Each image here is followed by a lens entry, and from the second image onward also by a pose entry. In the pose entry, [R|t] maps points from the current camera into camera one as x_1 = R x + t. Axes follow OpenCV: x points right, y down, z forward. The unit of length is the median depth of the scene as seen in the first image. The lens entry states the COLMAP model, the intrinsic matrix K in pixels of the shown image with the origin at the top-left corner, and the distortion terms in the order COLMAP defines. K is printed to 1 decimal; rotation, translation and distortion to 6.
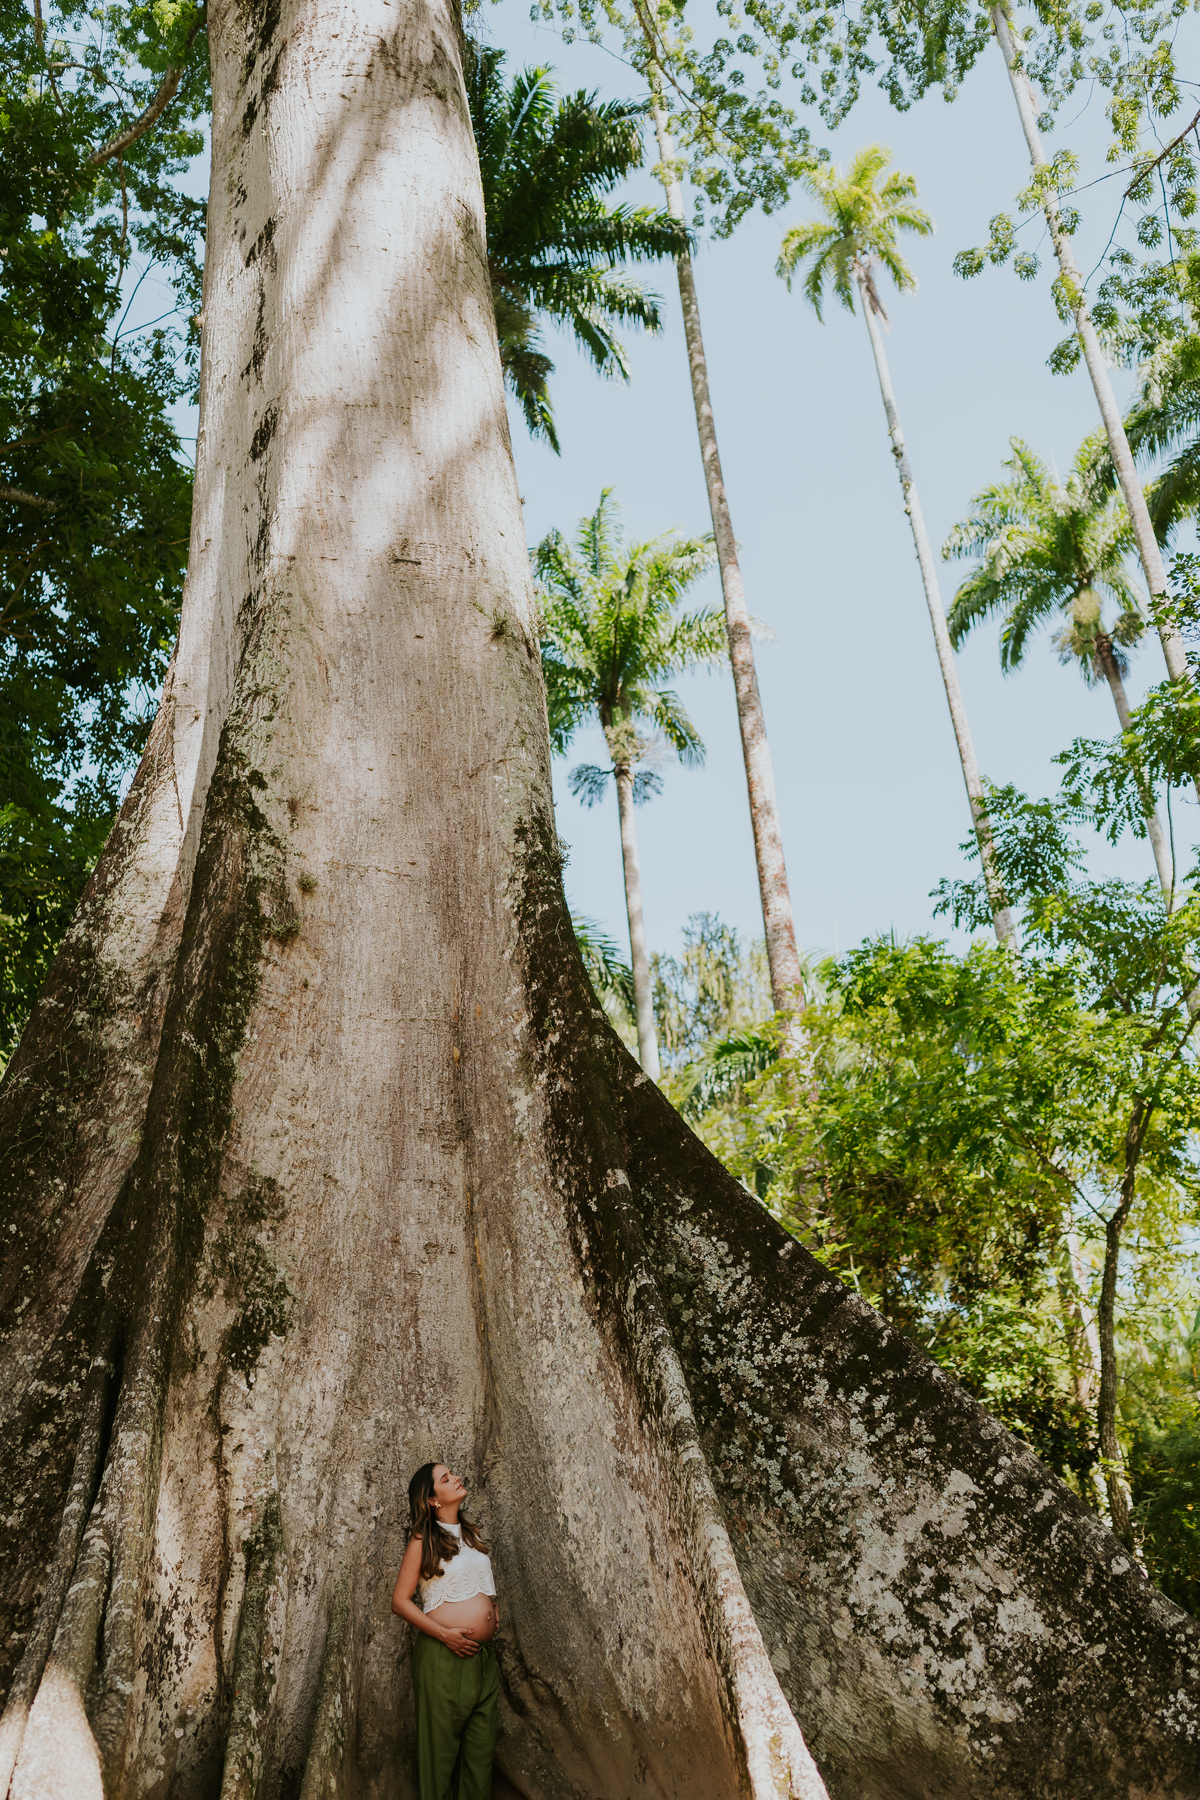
lens RADIAL K [[1784.0, 0, 619.5], [0, 1784.0, 900.5], [0, 0, 1]] dist [-0.001153, 0.017750]
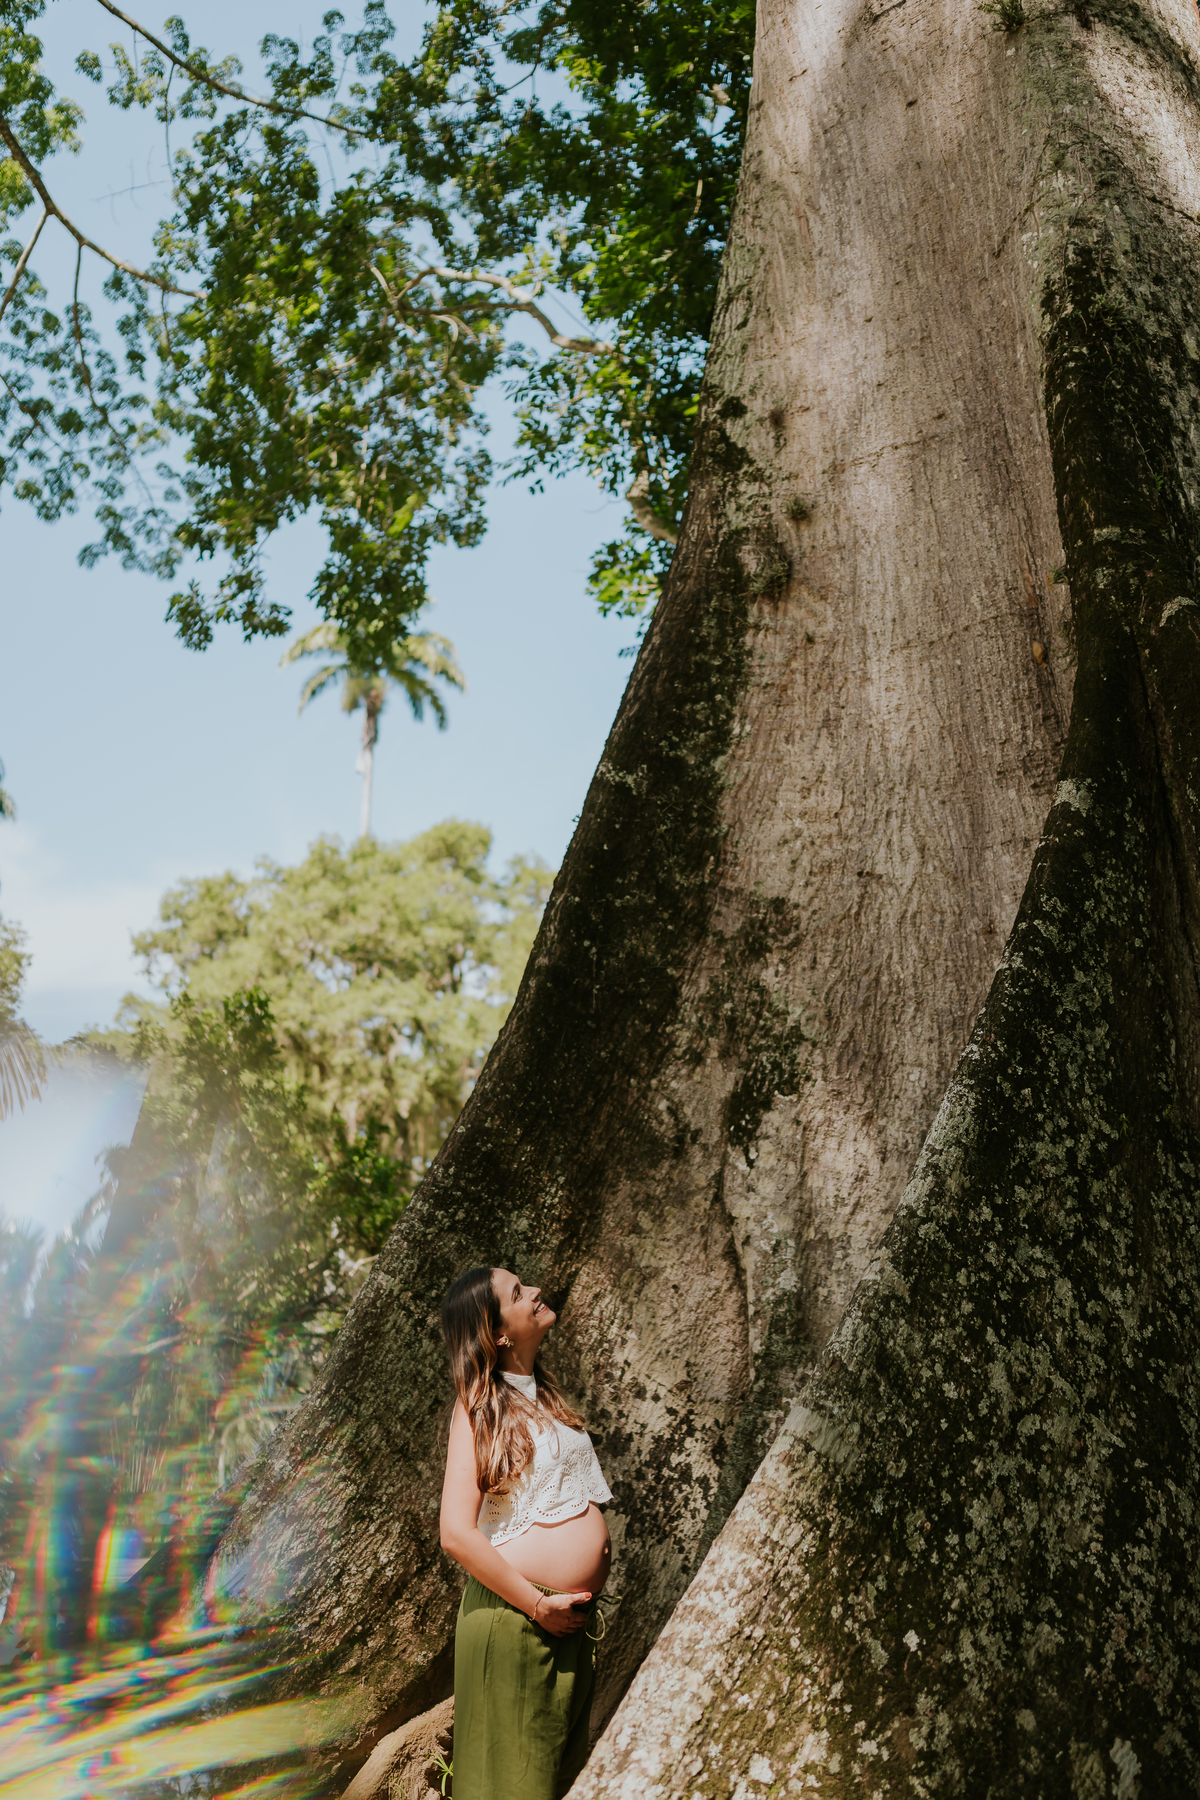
lens RADIAL K [[1689.1, 0, 590.6], [0, 1689.1, 890.7], [0, 0, 1]] dist [-0.005120, 0.012182]
pose [[0.542284, -0.205488, -0.814679, 0.369941], [0.357023, 0.934093, 0.002041, 0.121556], [0.760567, -0.291966, 0.579908, 0.504828]]
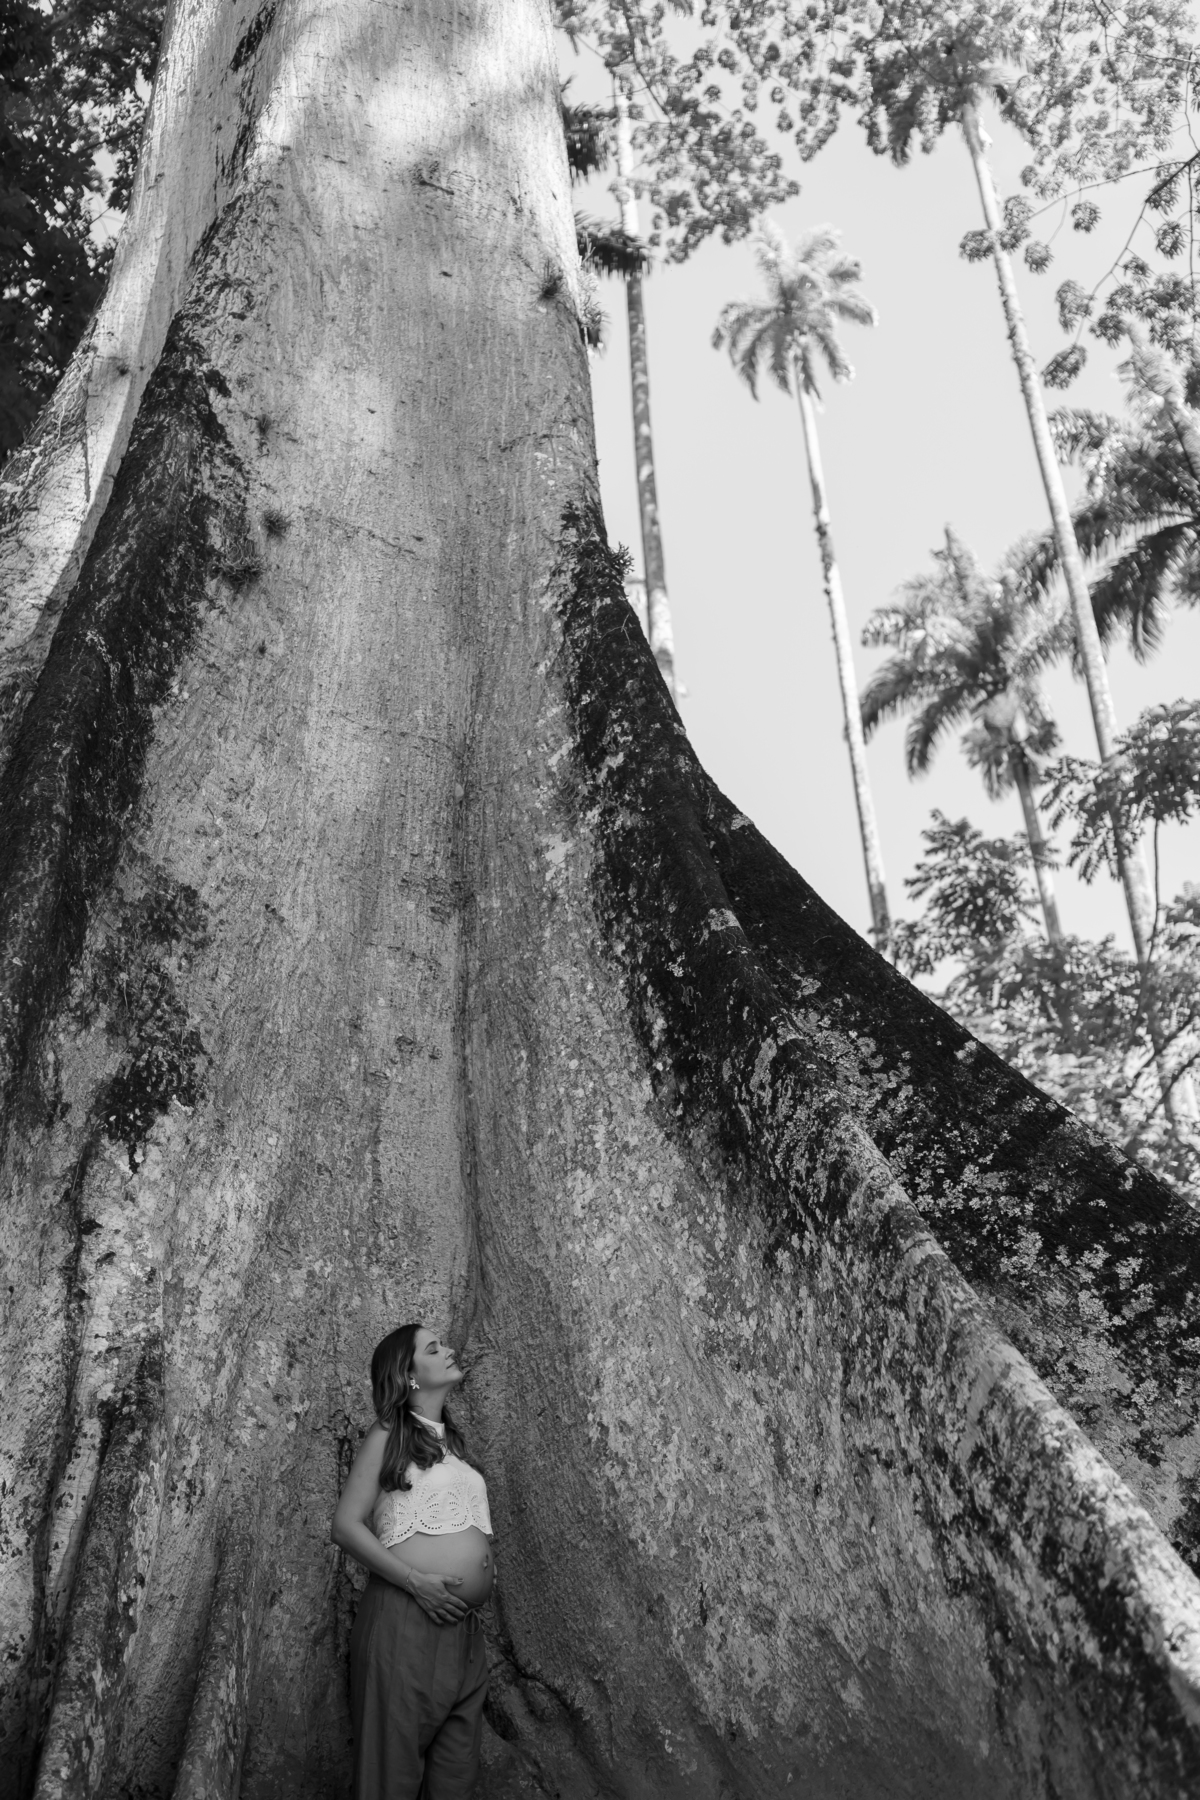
lens RADIAL K [[1806.0, 0, 600.0], [0, 1806.0, 900.0], [0, 0, 1]] dist [-0.001368, 0.004388]
pose [[0.991294, 0.105834, 0.078323, -0.097255], [-0.099559, 0.991802, -0.080105, 0.198929], [-0.086159, 0.071610, 0.993704, 0.323749]]
